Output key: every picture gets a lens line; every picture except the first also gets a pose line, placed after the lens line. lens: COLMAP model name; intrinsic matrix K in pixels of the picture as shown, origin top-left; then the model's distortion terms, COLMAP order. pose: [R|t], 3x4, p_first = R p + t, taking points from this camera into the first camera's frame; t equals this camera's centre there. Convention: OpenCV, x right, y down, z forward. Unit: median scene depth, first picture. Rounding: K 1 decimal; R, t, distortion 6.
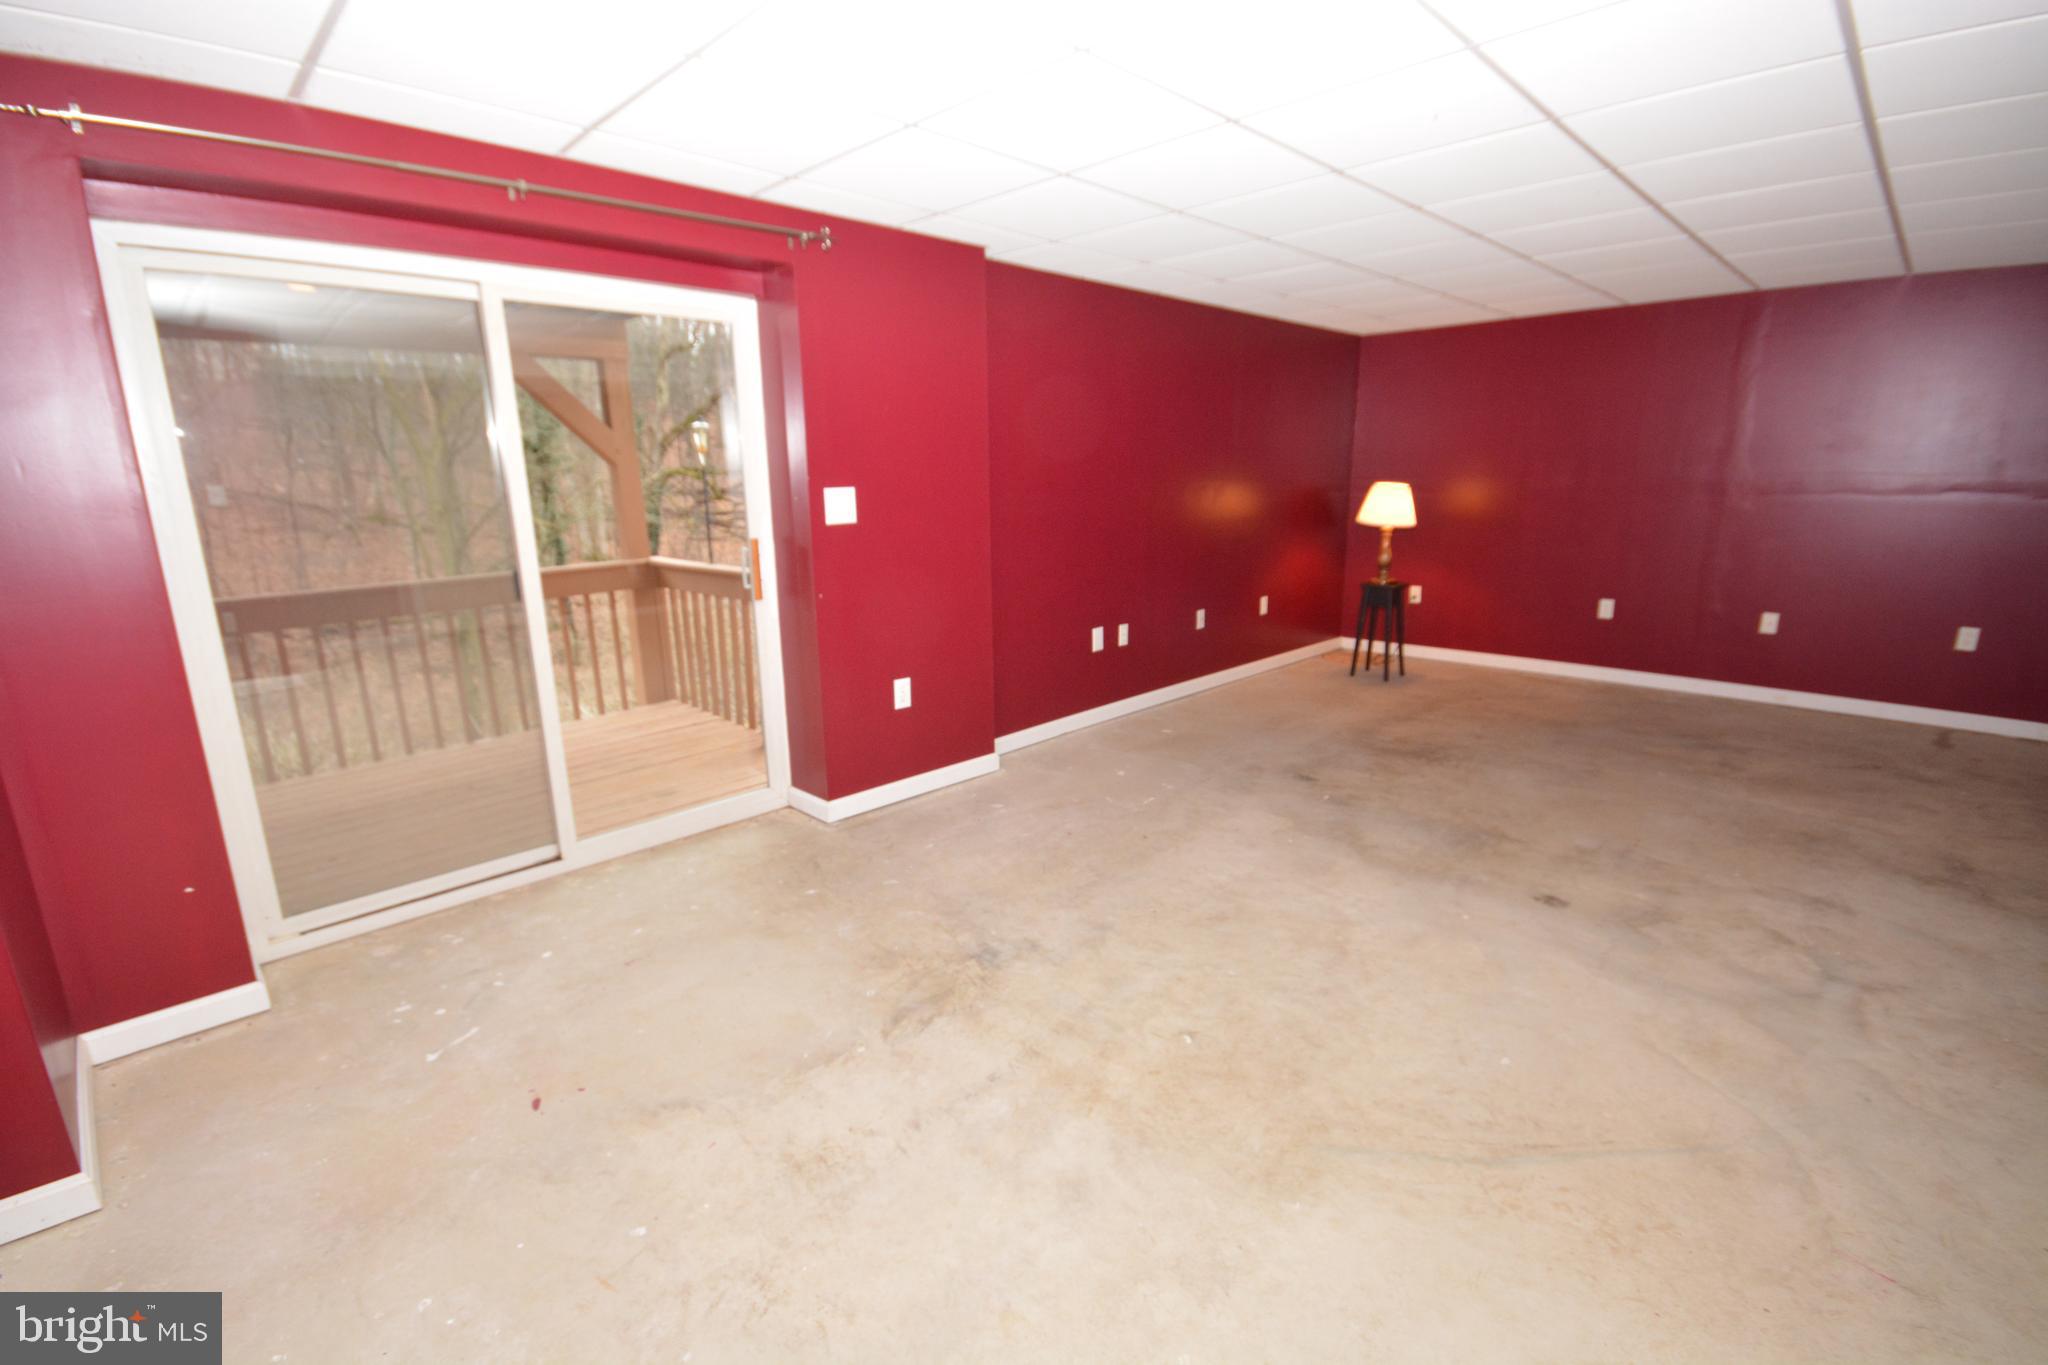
lens RADIAL K [[898.1, 0, 1019.1], [0, 898.1, 676.5], [0, 0, 1]] dist [0.010329, -0.011436]
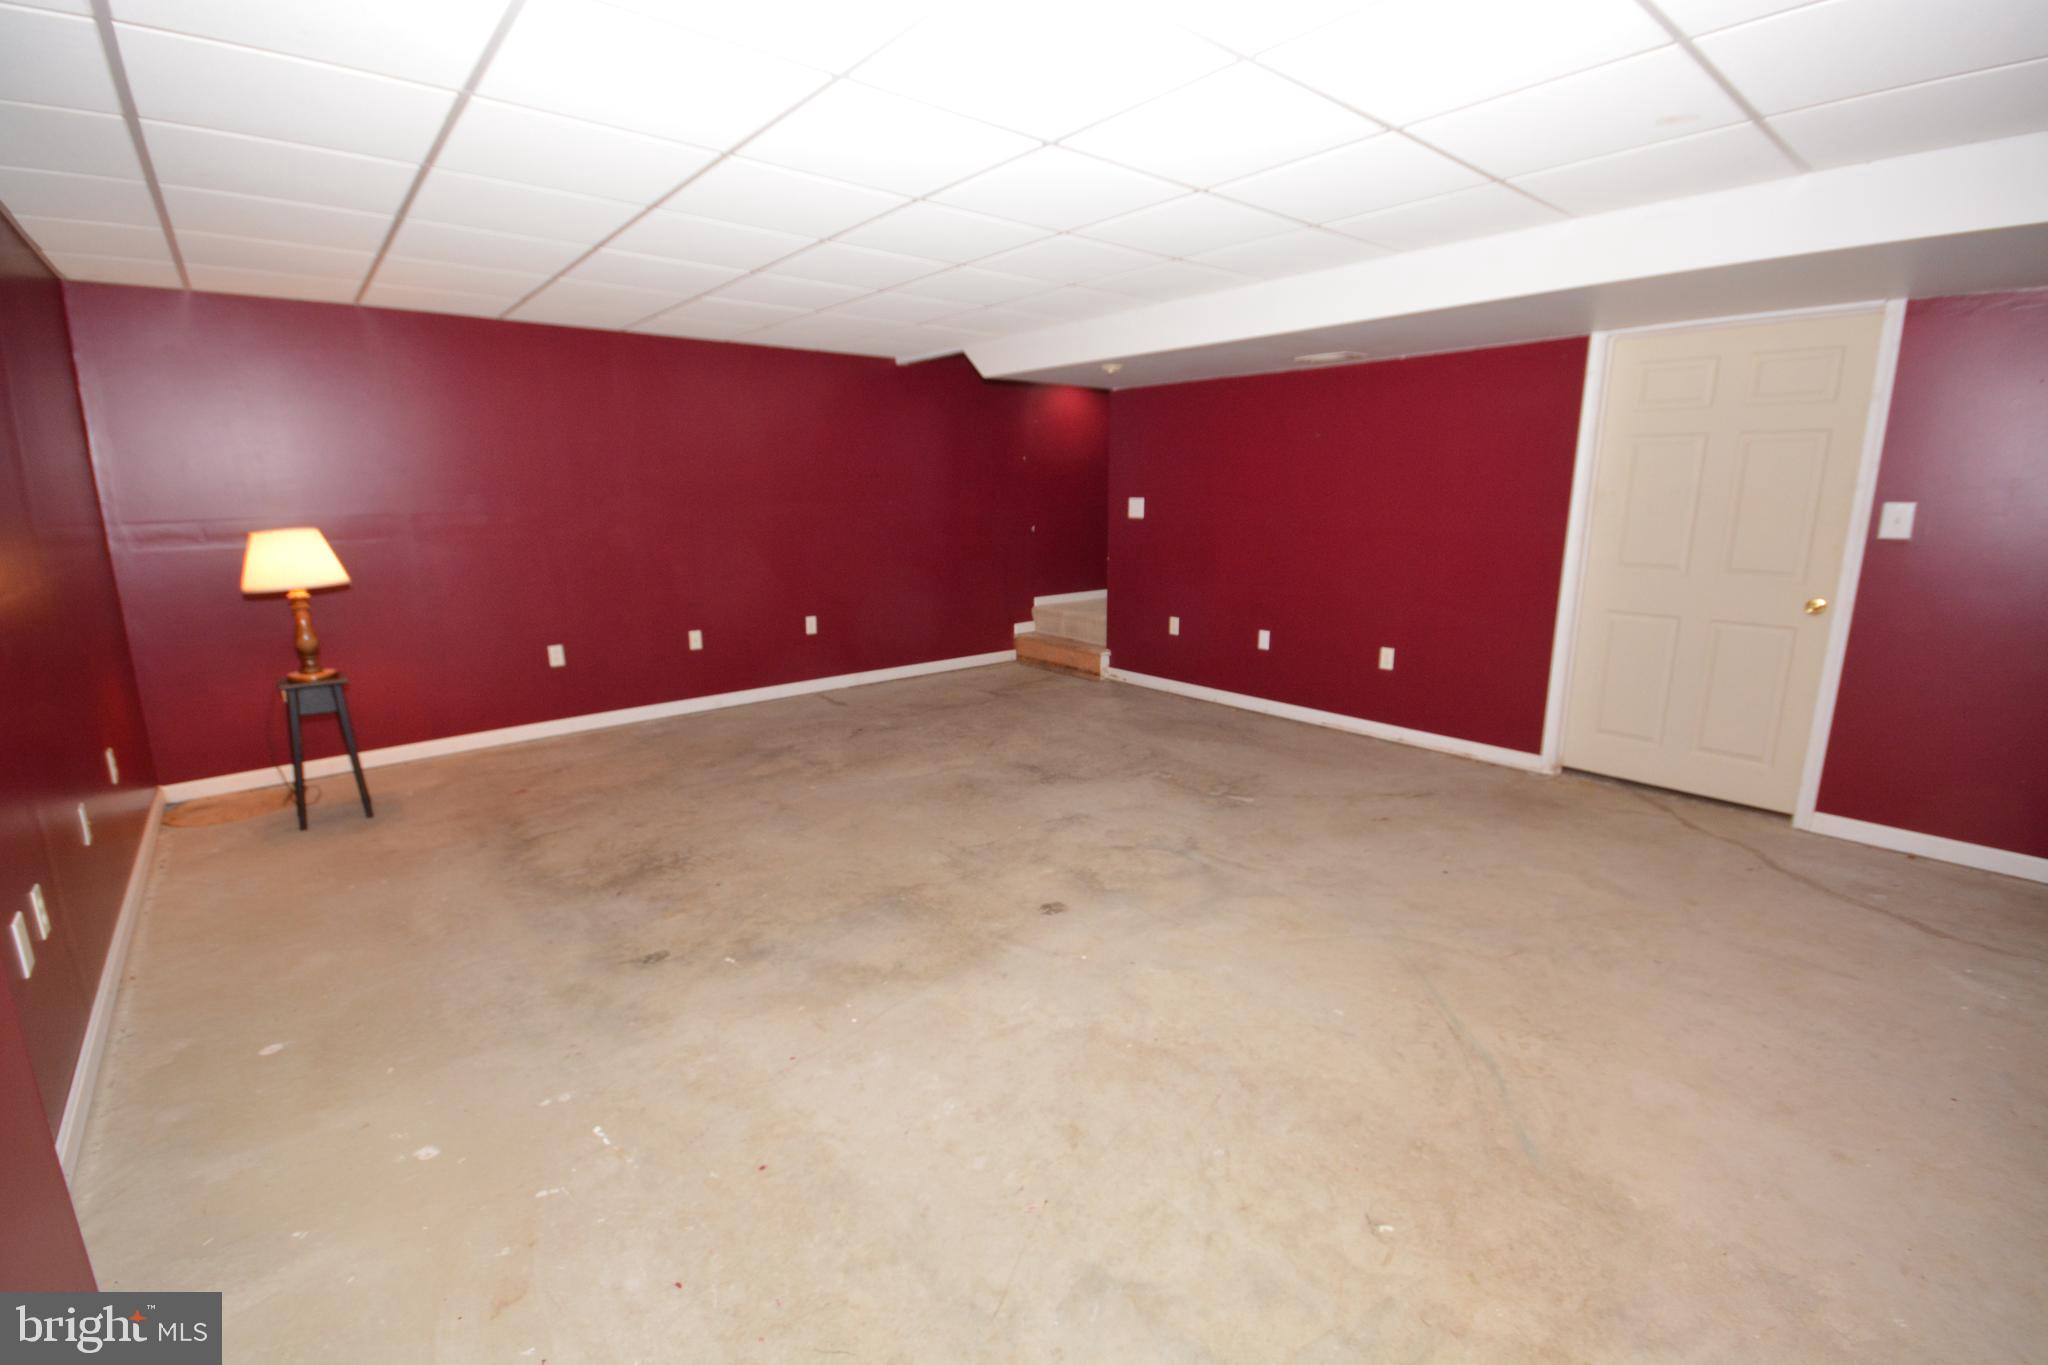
lens RADIAL K [[898.1, 0, 1019.1], [0, 898.1, 676.5], [0, 0, 1]] dist [0.010329, -0.011436]
pose [[0.084952, -0.196918, 0.976732, -0.354768], [0.230243, 0.957625, 0.173040, -0.184735], [-0.969418, 0.210185, 0.126691, 0.766739]]
